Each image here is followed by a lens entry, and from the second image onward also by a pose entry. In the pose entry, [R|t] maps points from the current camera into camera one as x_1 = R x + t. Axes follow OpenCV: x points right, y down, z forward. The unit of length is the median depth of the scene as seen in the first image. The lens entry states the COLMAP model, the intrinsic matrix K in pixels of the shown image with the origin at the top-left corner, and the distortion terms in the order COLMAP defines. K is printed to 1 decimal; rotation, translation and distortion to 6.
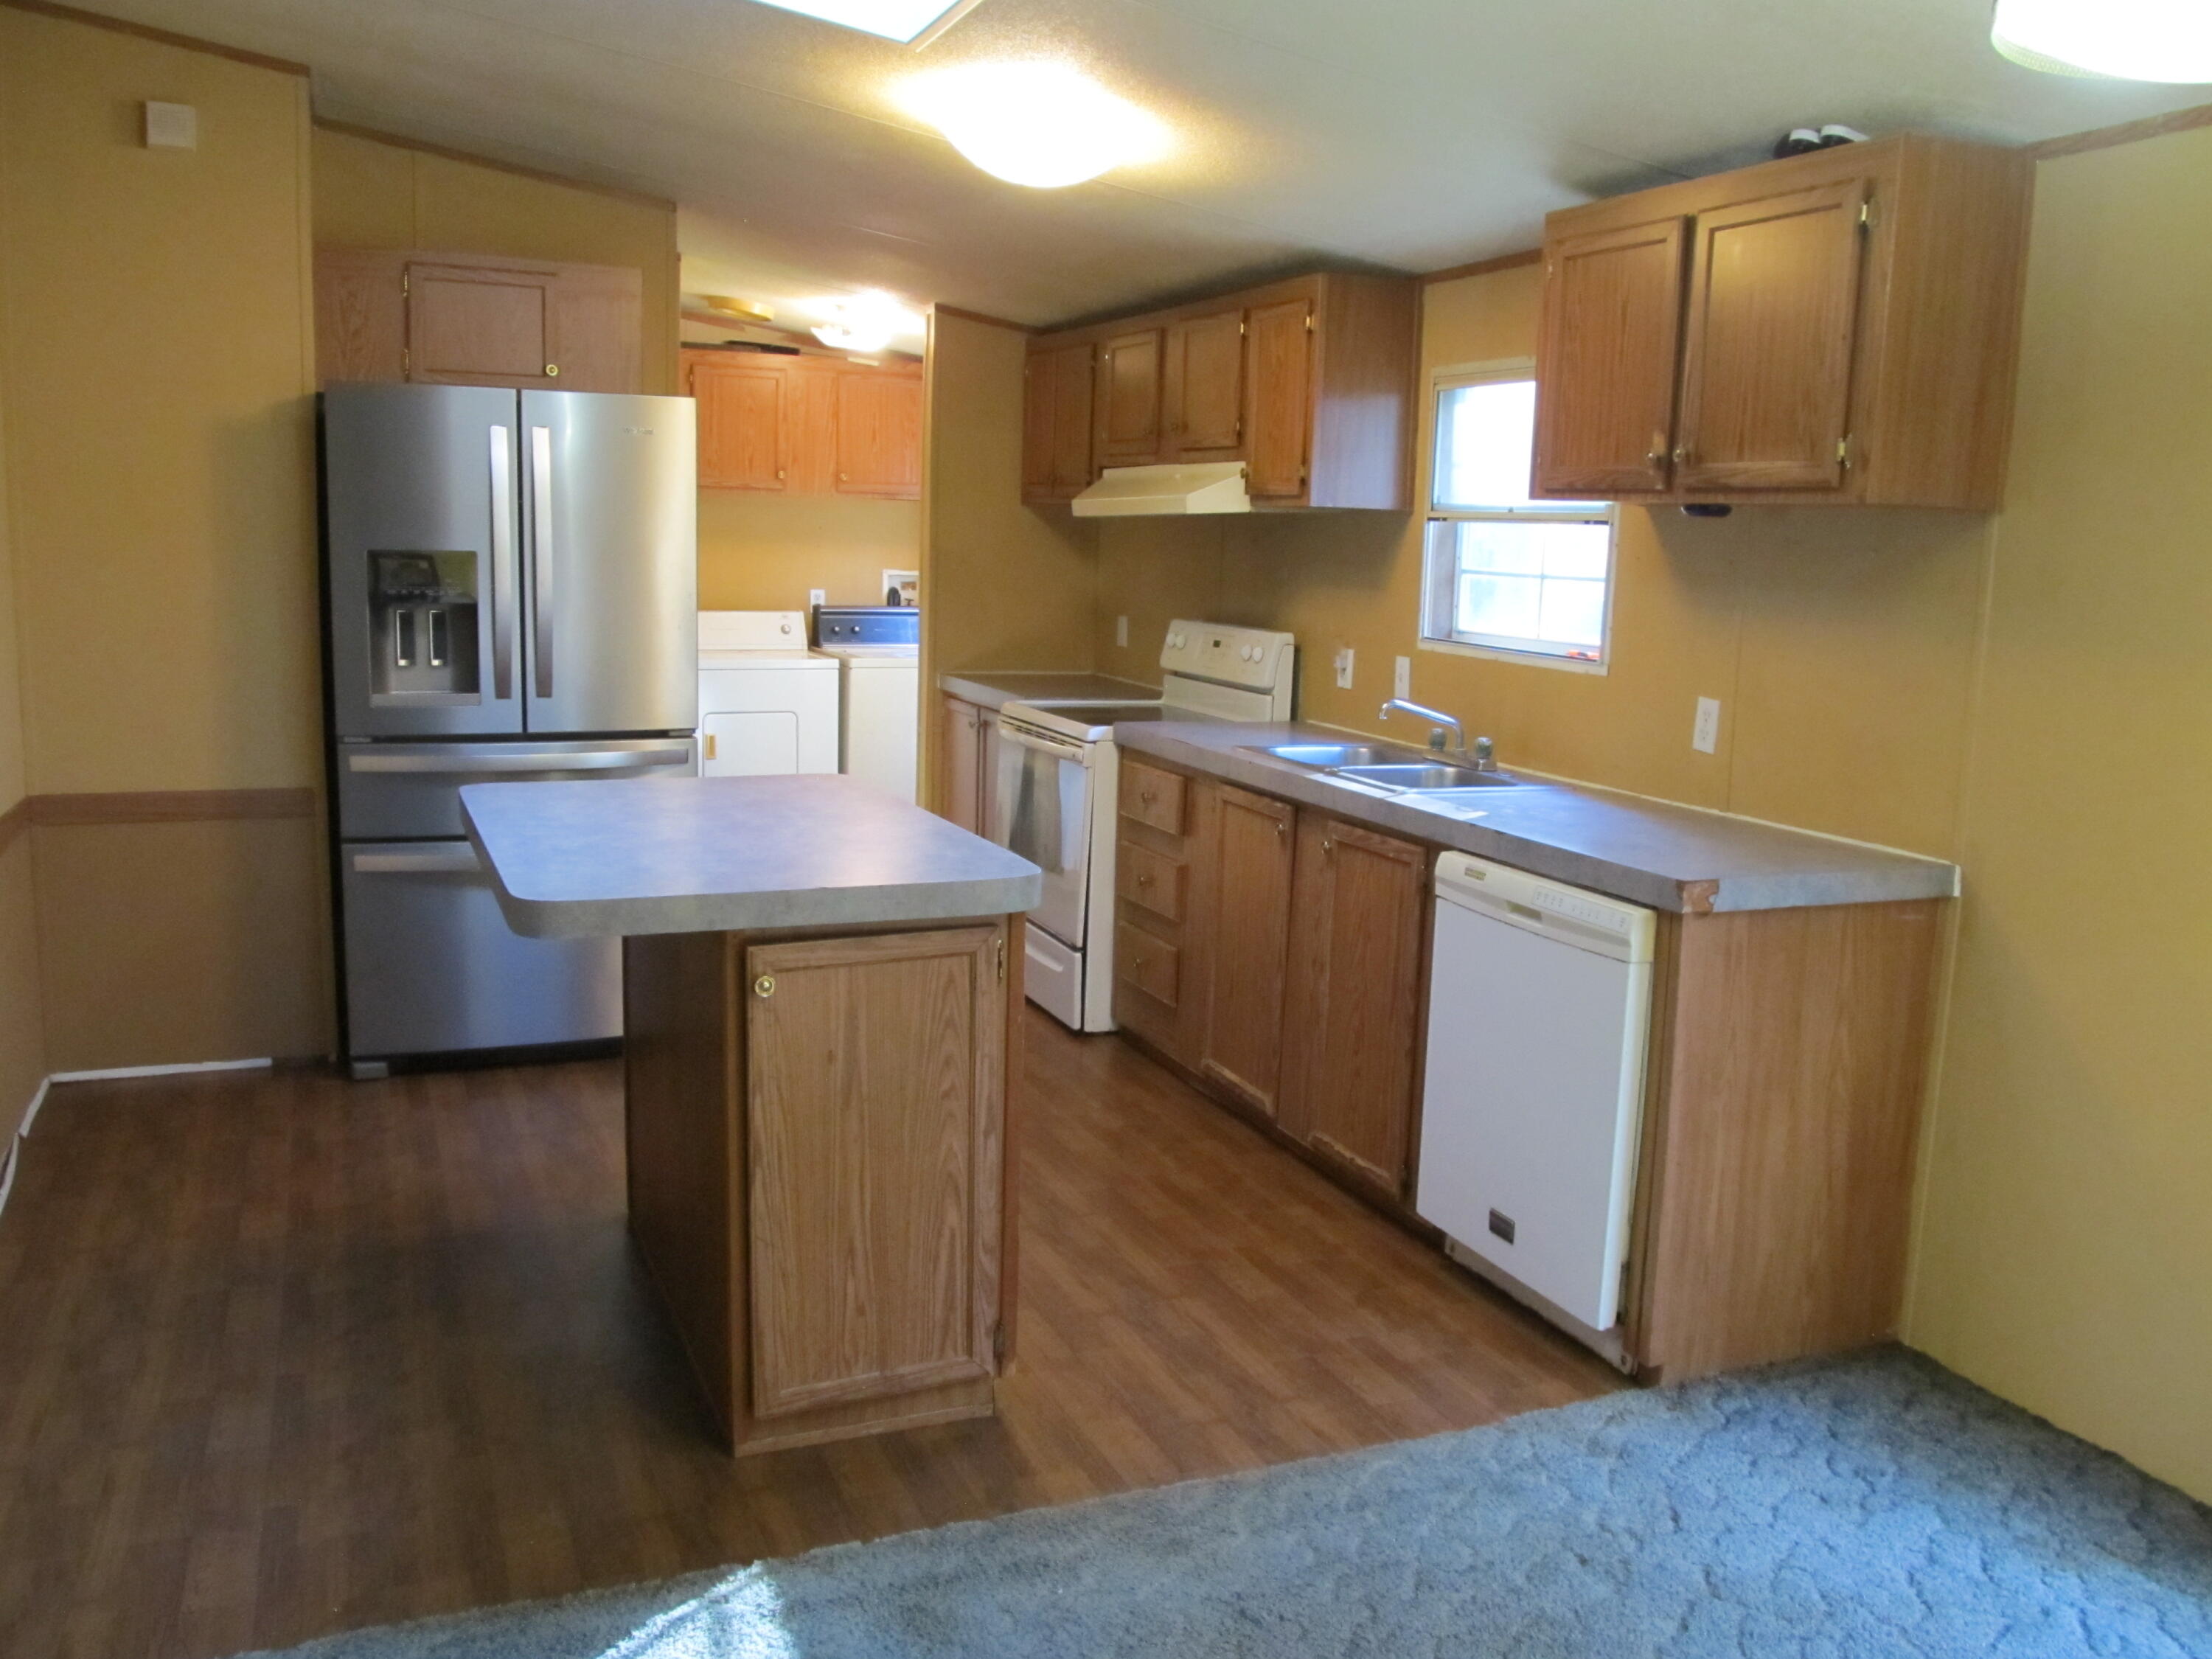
lens RADIAL K [[1827.8, 0, 1106.0], [0, 1827.8, 829.5], [0, 0, 1]] dist [-0.053459, 0.025377]
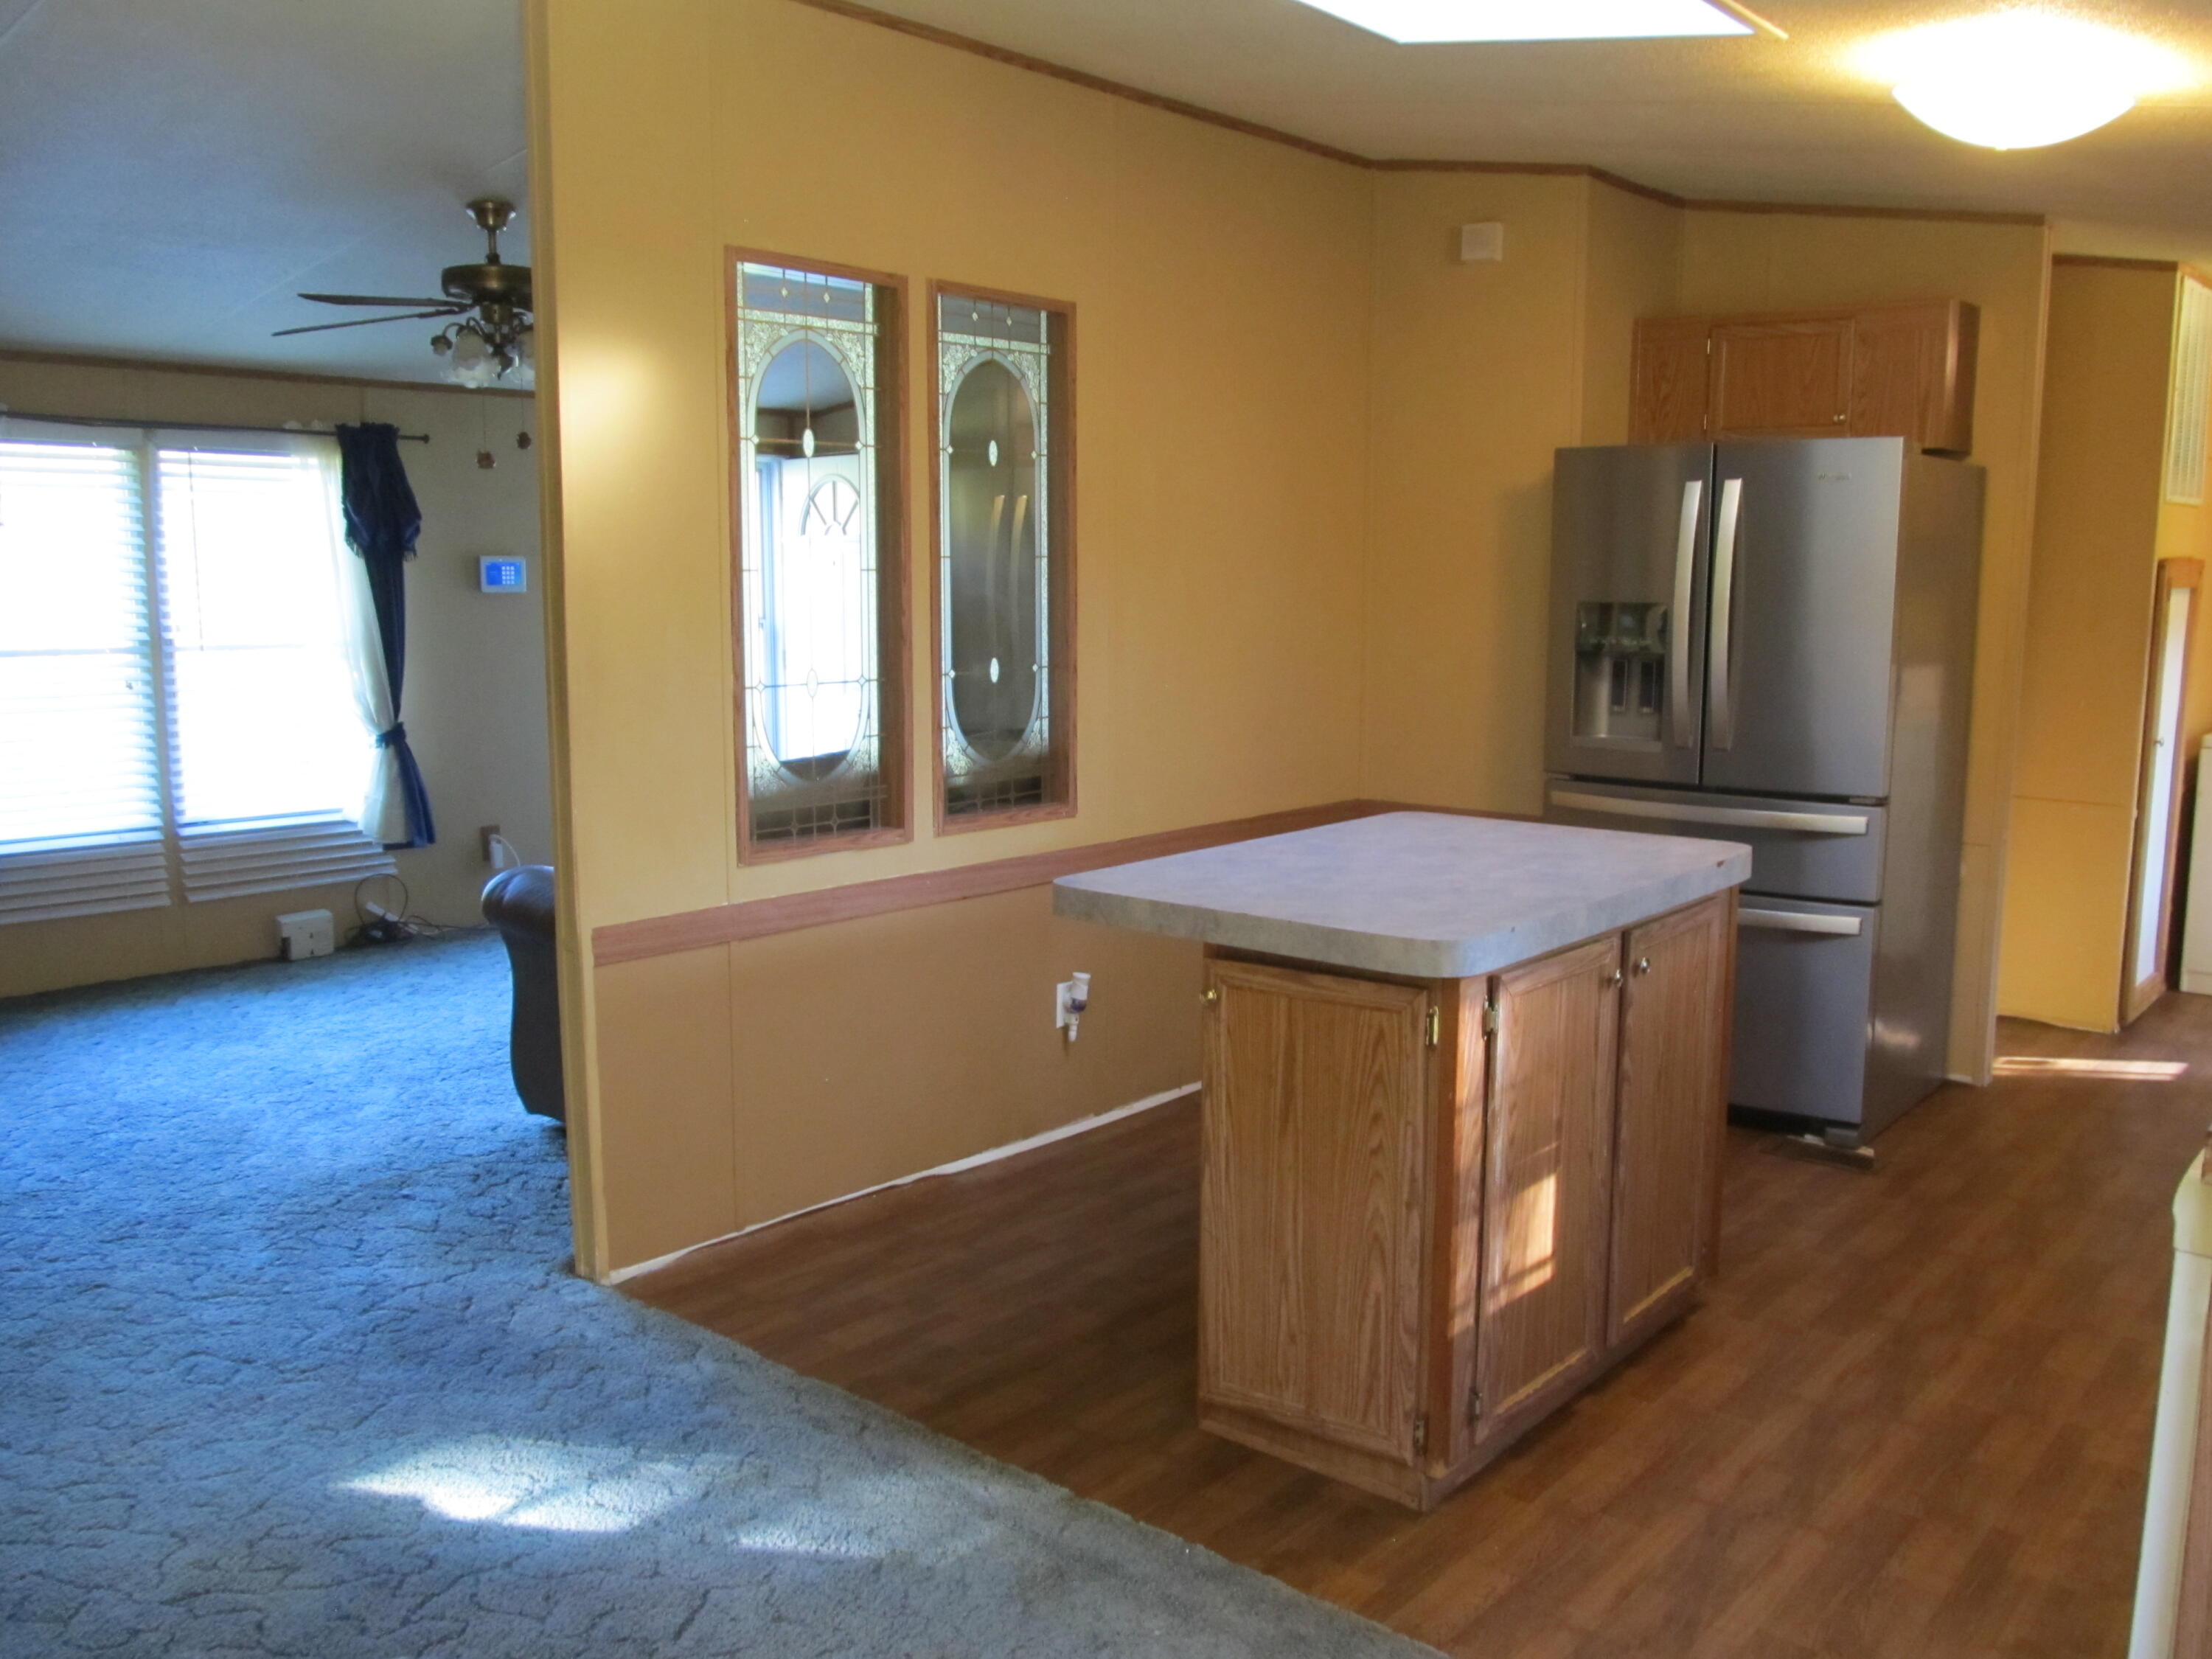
lens RADIAL K [[1827.8, 0, 1106.0], [0, 1827.8, 829.5], [0, 0, 1]] dist [-0.053459, 0.025377]
pose [[0.460995, 0.104760, -0.881198, 0.684557], [-0.135710, 0.989649, 0.046657, -0.050678], [0.876964, 0.098079, 0.470440, 0.401303]]
